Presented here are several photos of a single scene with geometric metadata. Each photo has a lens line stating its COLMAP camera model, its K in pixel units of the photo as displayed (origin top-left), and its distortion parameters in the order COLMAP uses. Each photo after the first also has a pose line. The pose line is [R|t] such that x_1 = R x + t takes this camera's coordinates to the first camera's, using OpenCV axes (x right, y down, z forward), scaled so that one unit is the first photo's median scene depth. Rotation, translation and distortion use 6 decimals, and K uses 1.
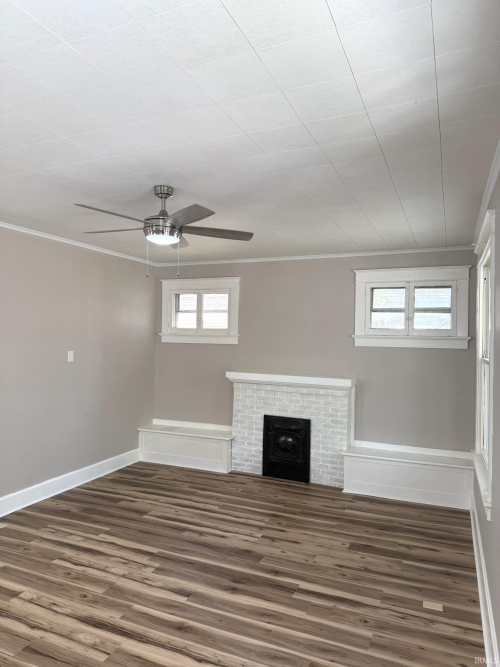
lens RADIAL K [[469.6, 0, 246.7], [0, 469.6, 317.3], [0, 0, 1]] dist [0.025249, -0.029306]
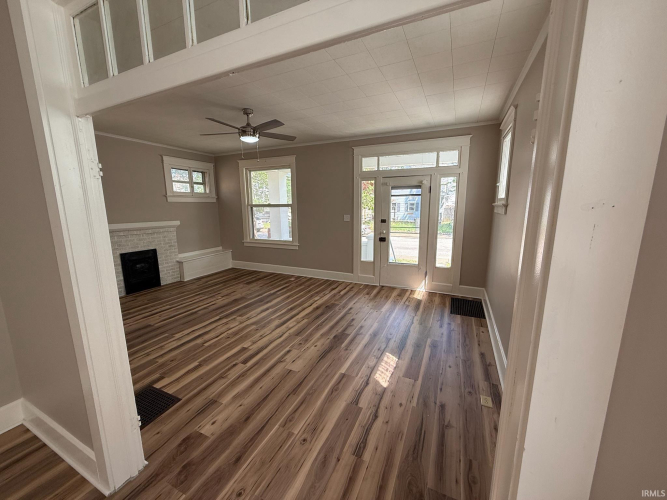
lens RADIAL K [[264.2, 0, 330.9], [0, 264.2, 248.2], [0, 0, 1]] dist [-0.000456, -0.000786]
pose [[0.039445, -0.182288, 0.982454, -0.973463], [-0.025345, 0.982720, 0.183355, 0.048013], [-0.998900, -0.032132, 0.034144, 0.498690]]
